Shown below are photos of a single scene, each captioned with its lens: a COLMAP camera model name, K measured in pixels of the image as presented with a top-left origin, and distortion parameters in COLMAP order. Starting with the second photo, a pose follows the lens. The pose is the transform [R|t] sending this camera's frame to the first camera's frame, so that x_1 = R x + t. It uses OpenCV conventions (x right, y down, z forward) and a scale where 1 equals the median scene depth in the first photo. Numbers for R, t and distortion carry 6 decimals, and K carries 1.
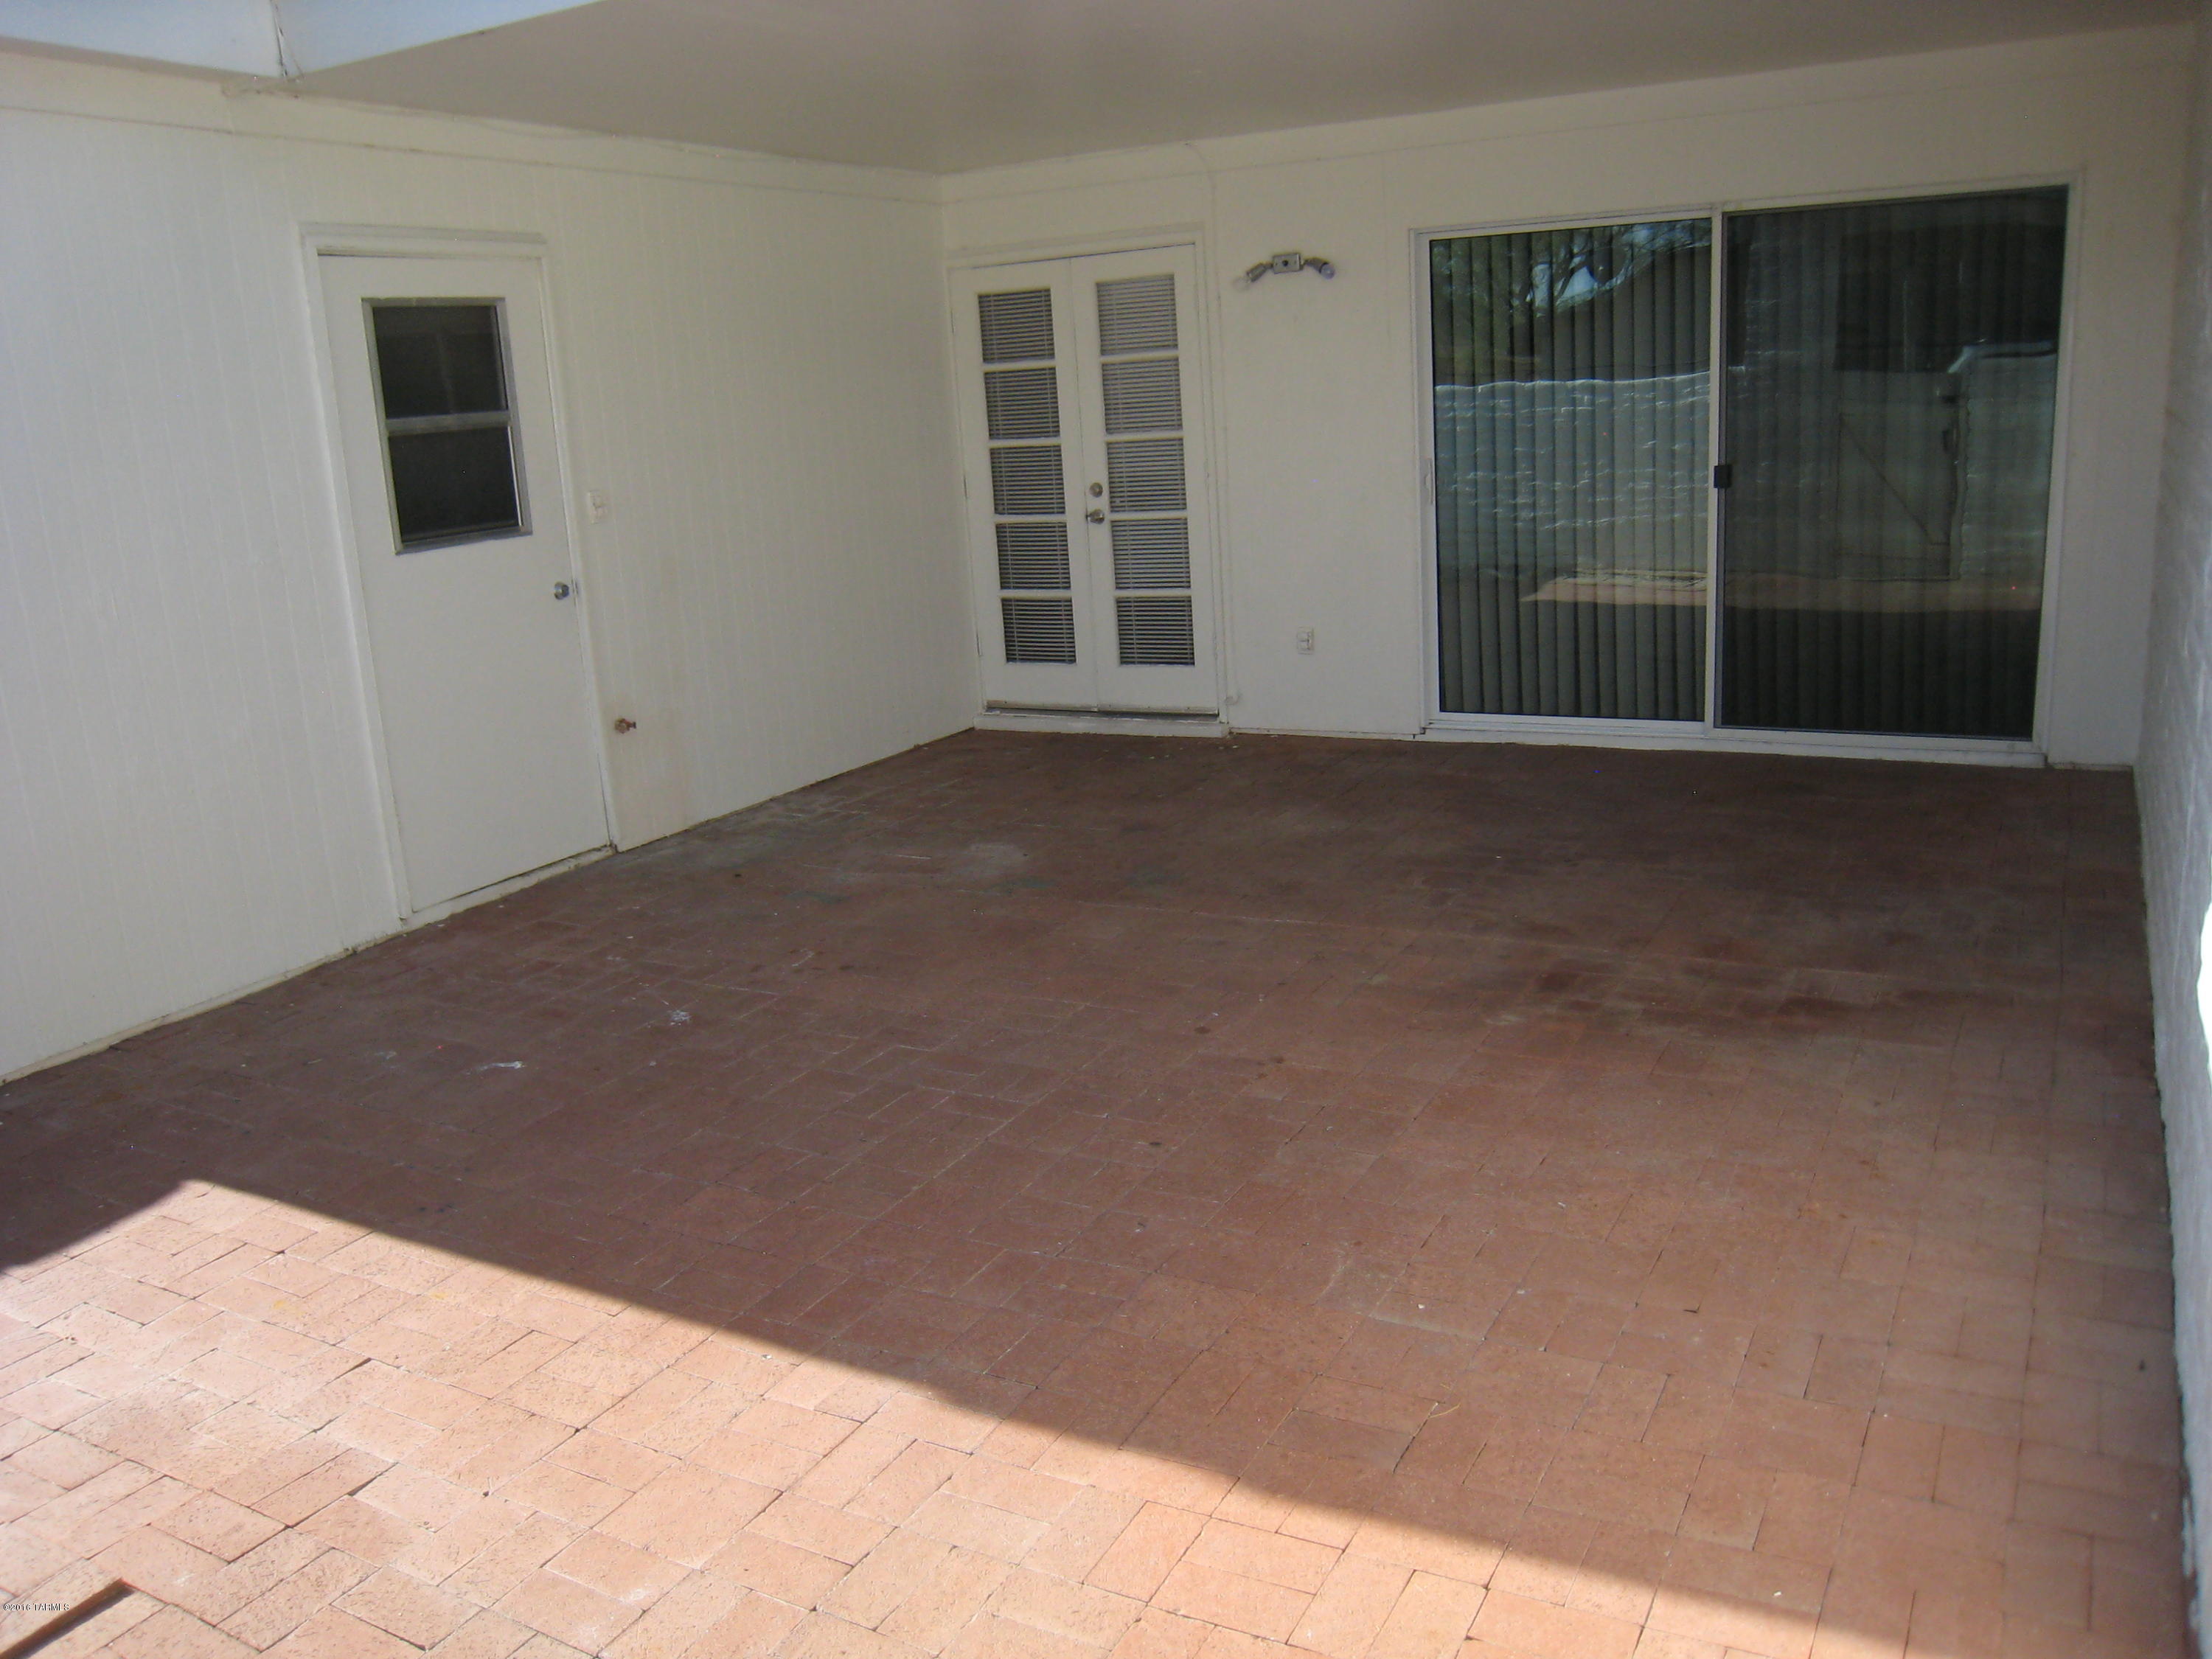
lens RADIAL K [[1817.3, 0, 1095.4], [0, 1817.3, 845.6], [0, 0, 1]] dist [-0.155146, 0.132521]
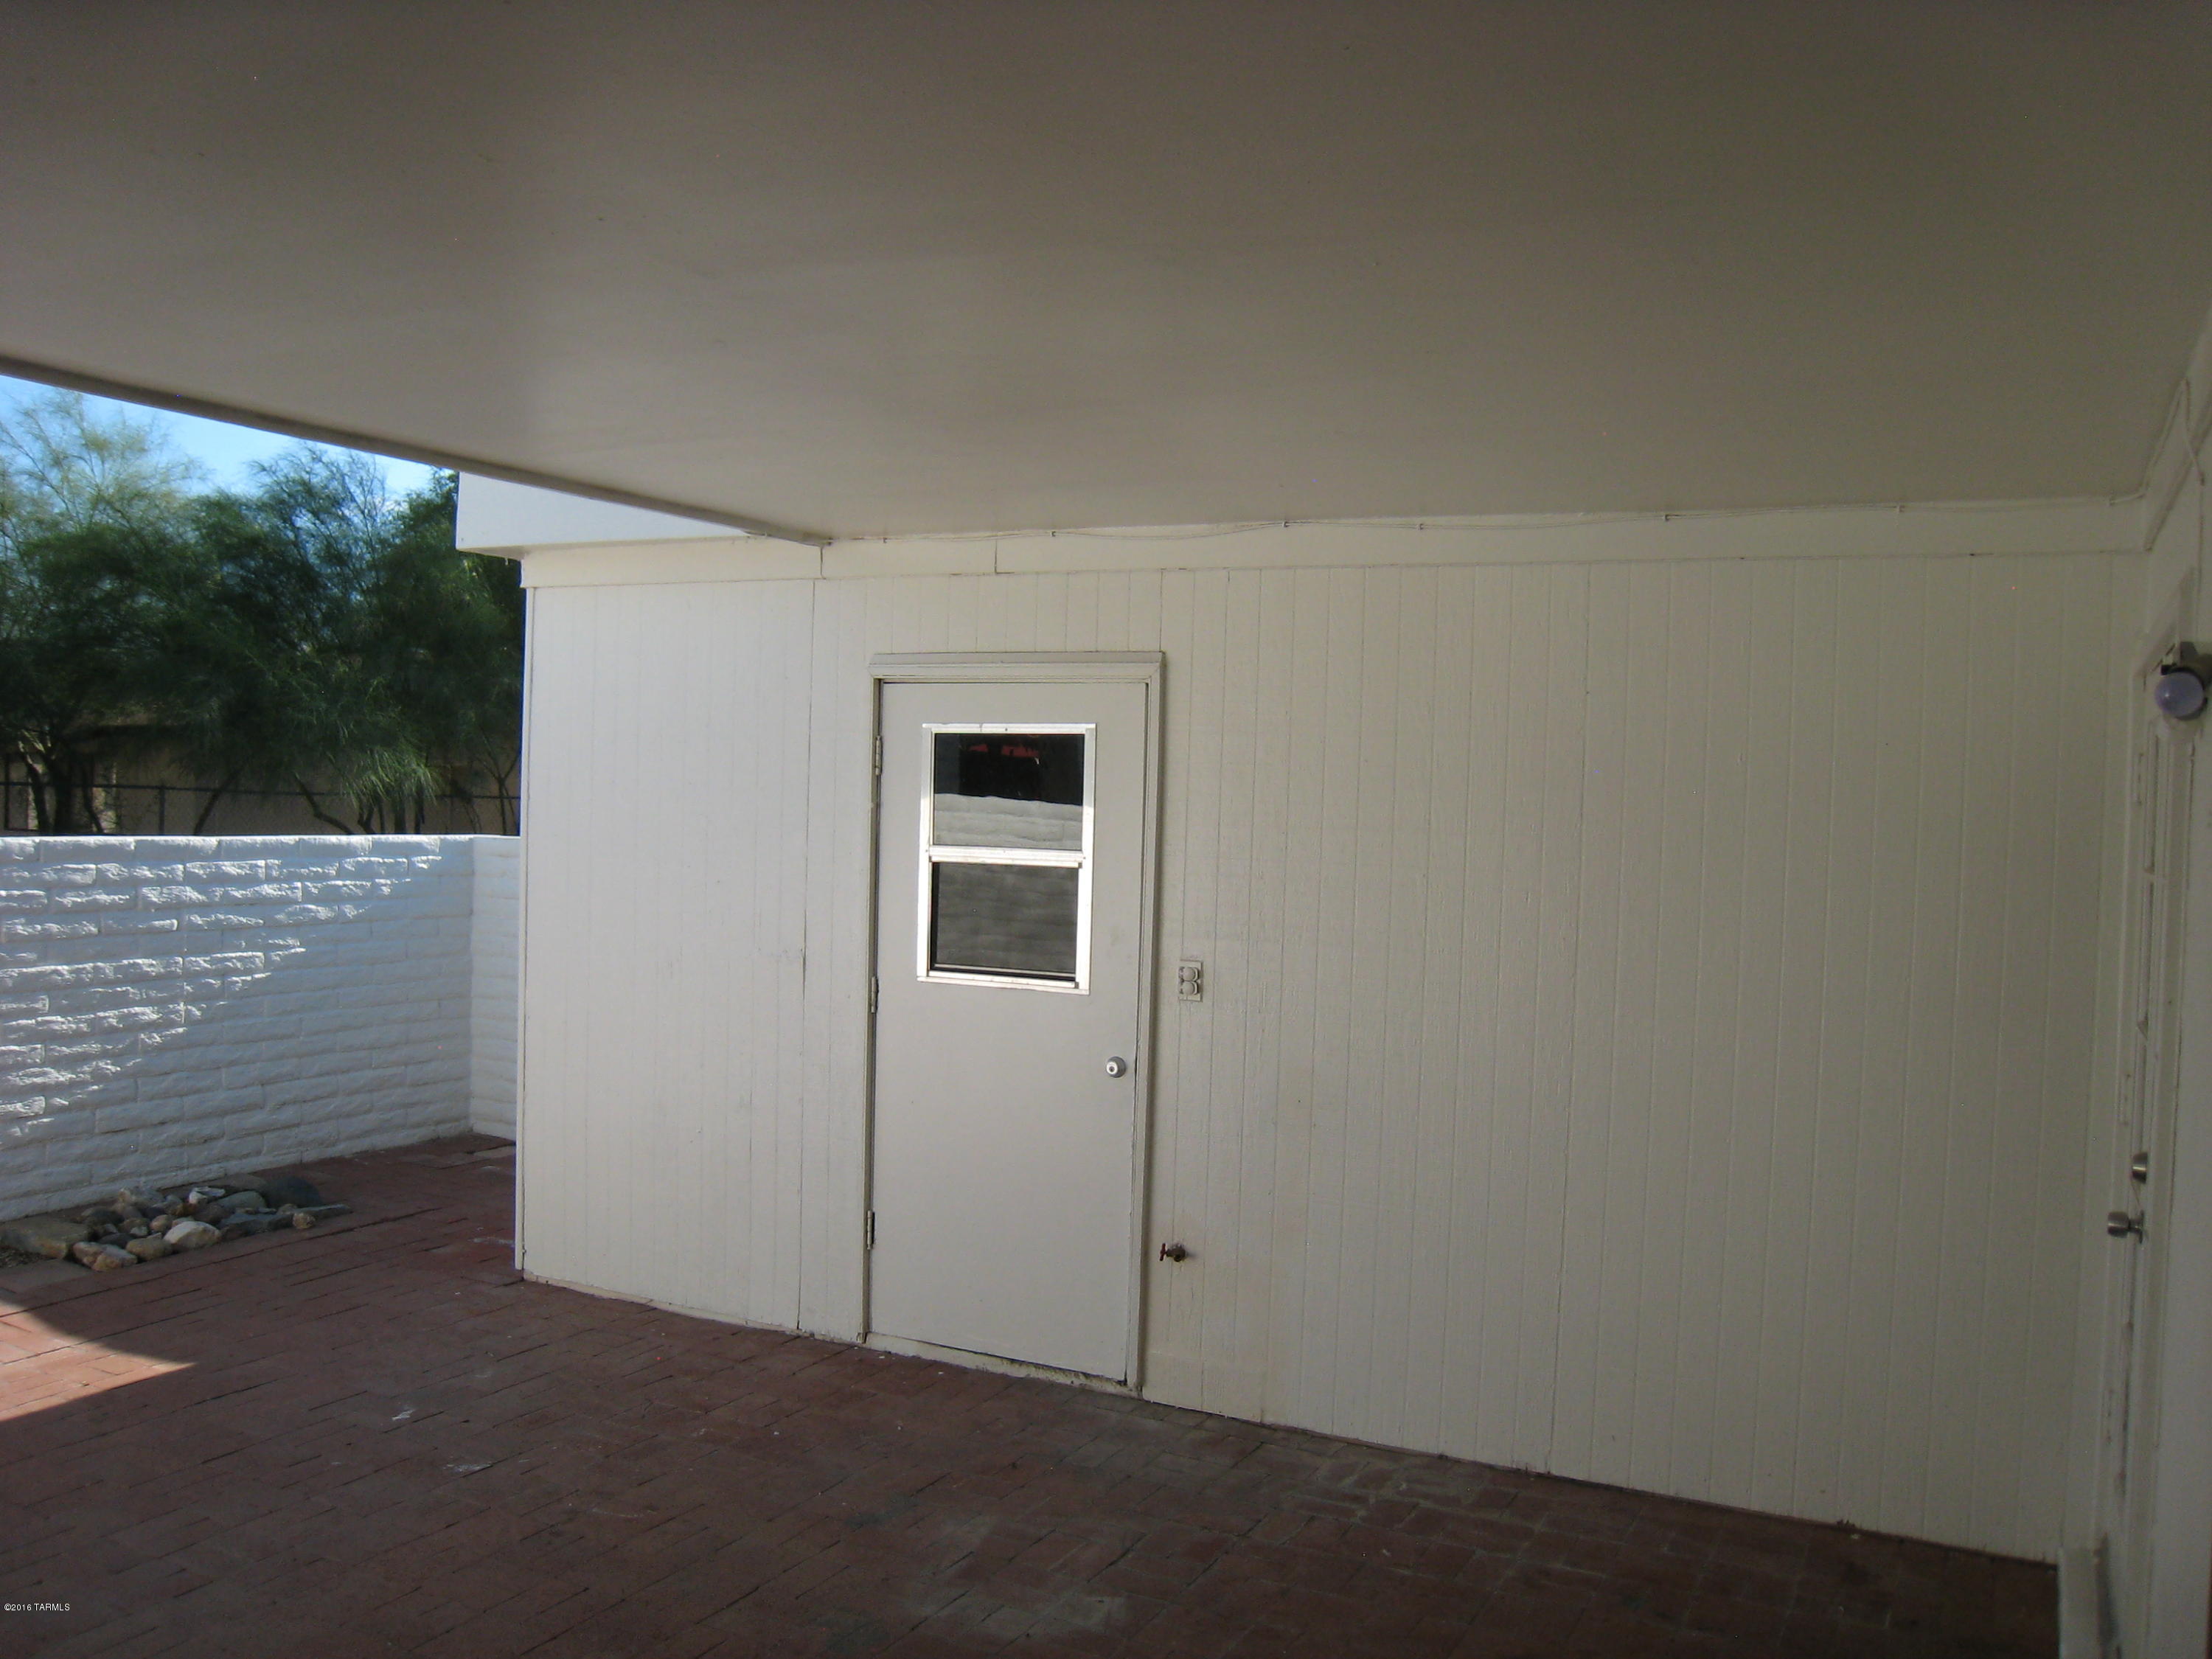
lens RADIAL K [[1817.3, 0, 1095.4], [0, 1817.3, 845.6], [0, 0, 1]] dist [-0.155146, 0.132521]
pose [[0.018307, 0.090013, -0.995772, 0.652077], [-0.272602, 0.958656, 0.081647, -0.374692], [0.961953, 0.269955, 0.042088, 1.125323]]
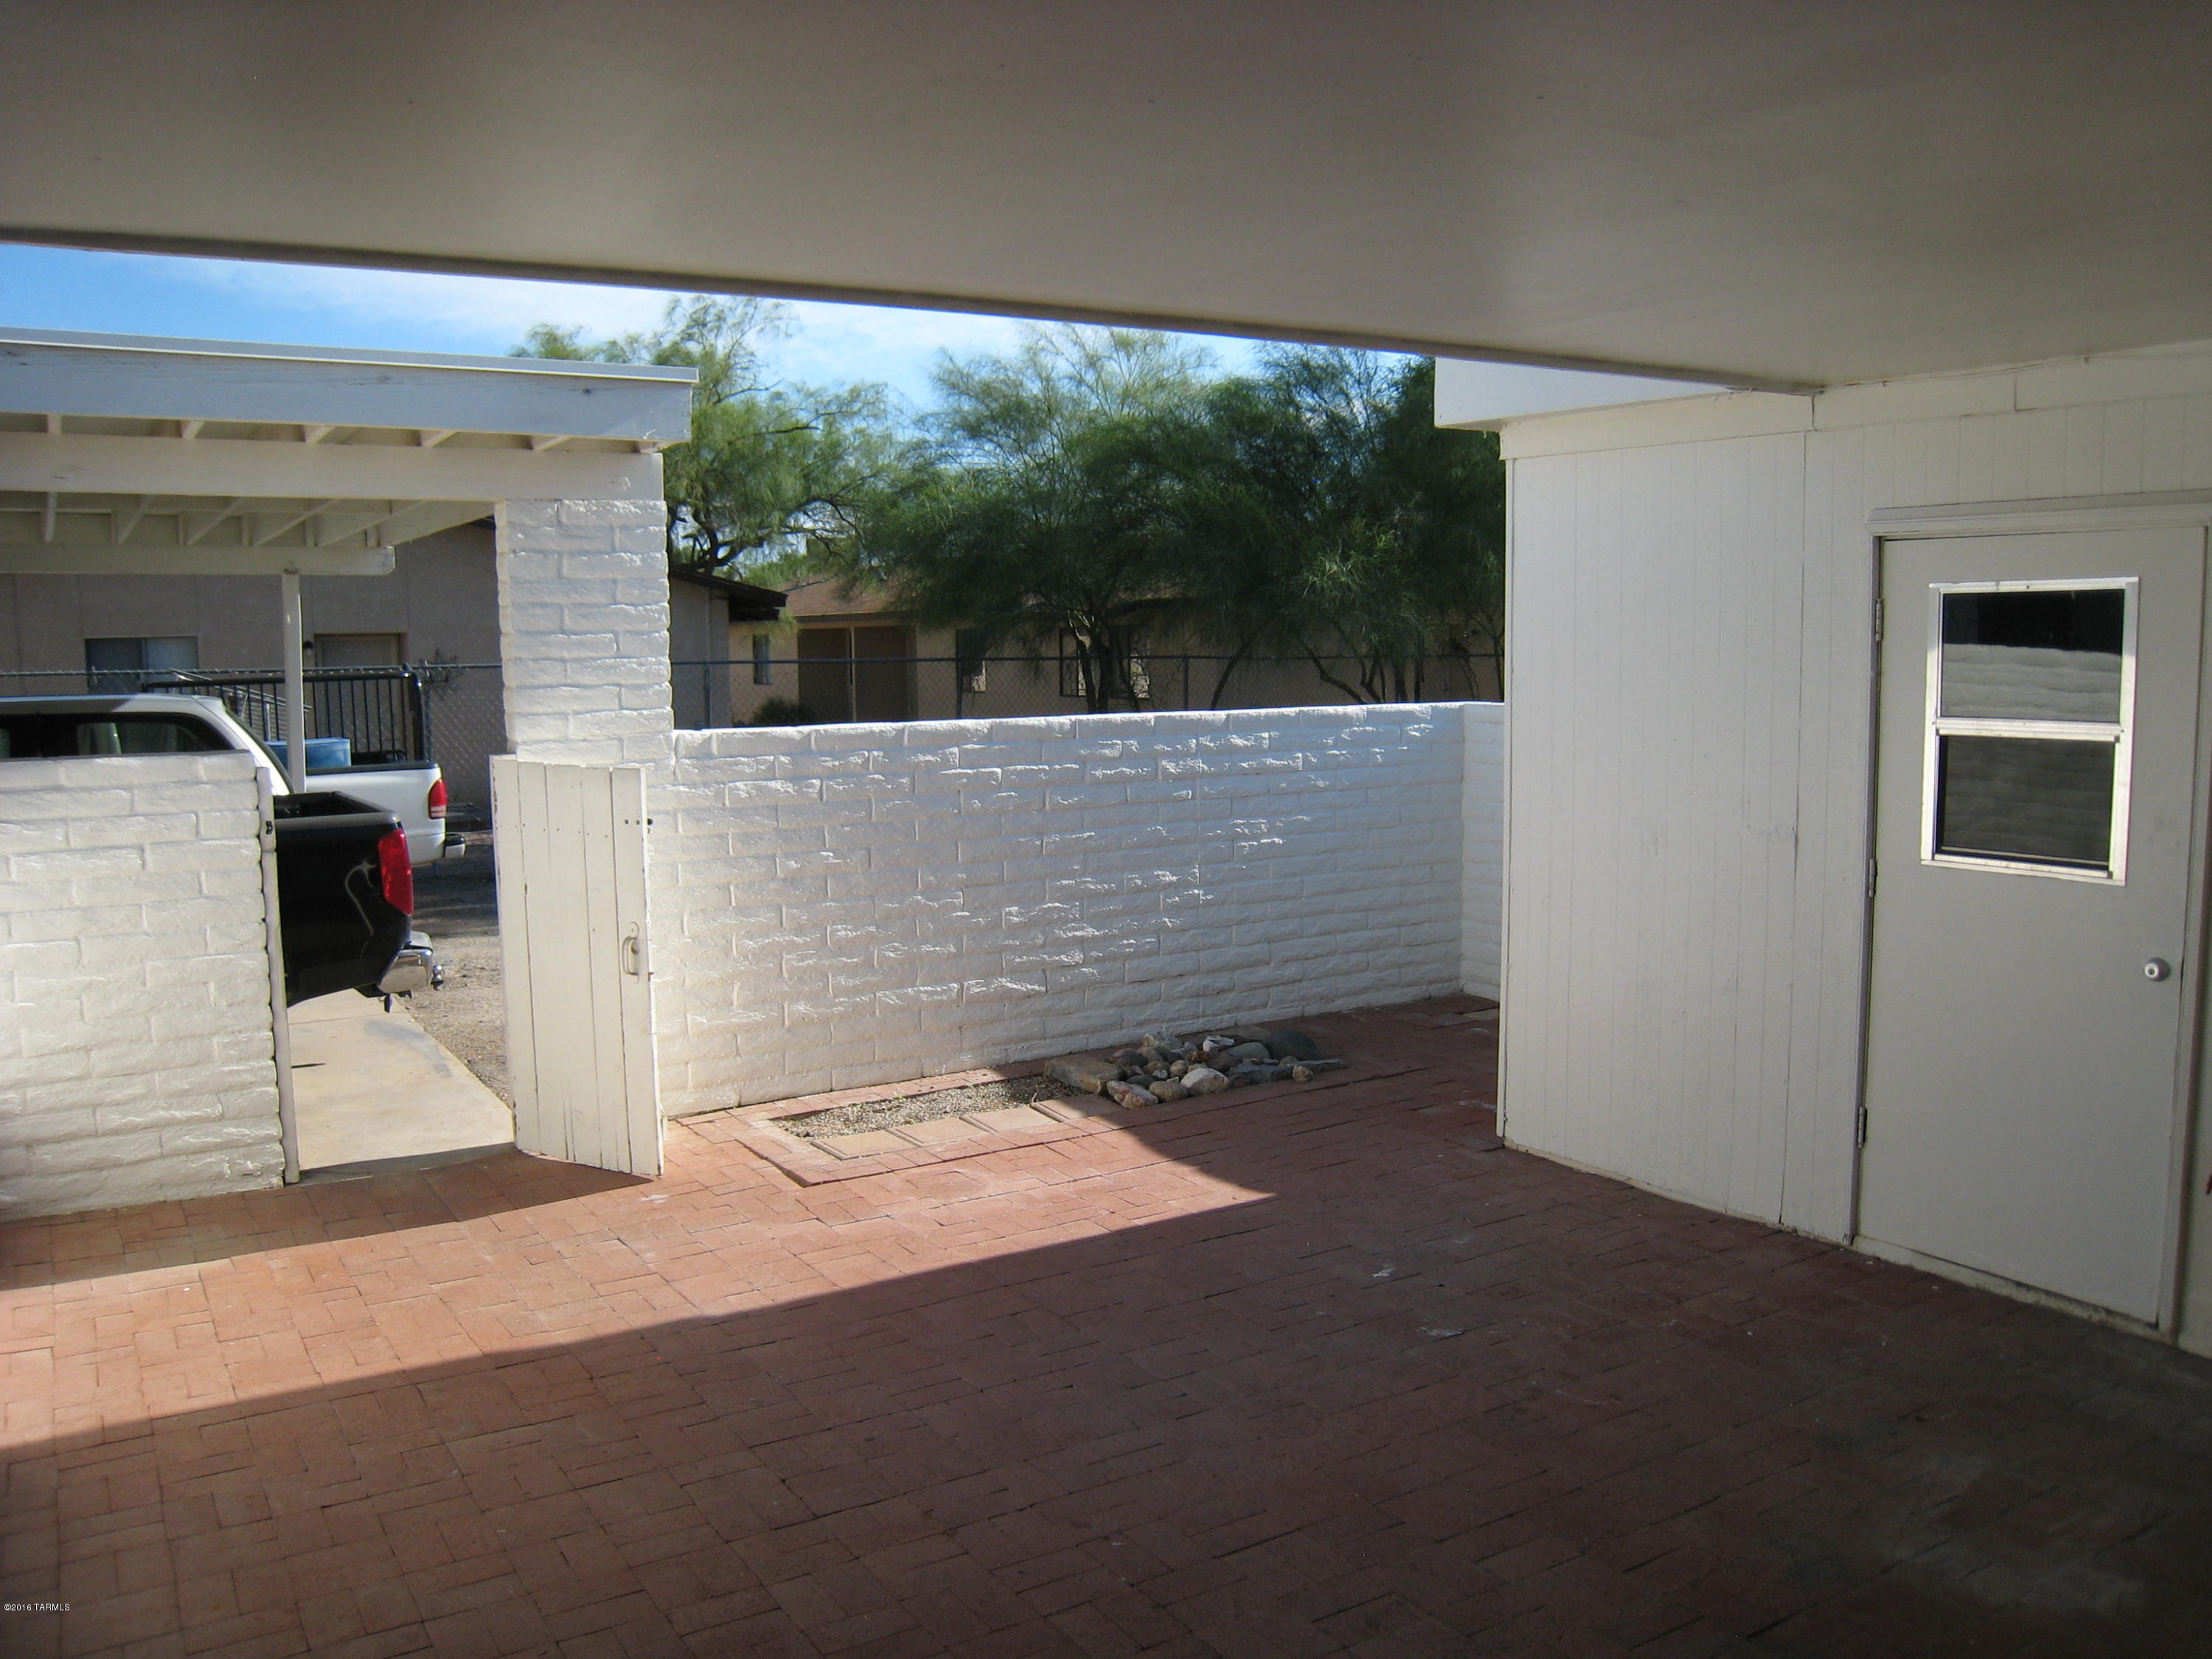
lens RADIAL K [[1817.3, 0, 1095.4], [0, 1817.3, 845.6], [0, 0, 1]] dist [-0.155146, 0.132521]
pose [[-0.495125, 0.166670, -0.852685, 0.633680], [-0.170063, 0.943851, 0.283239, -0.388516], [0.852015, 0.285249, -0.438980, 1.127199]]
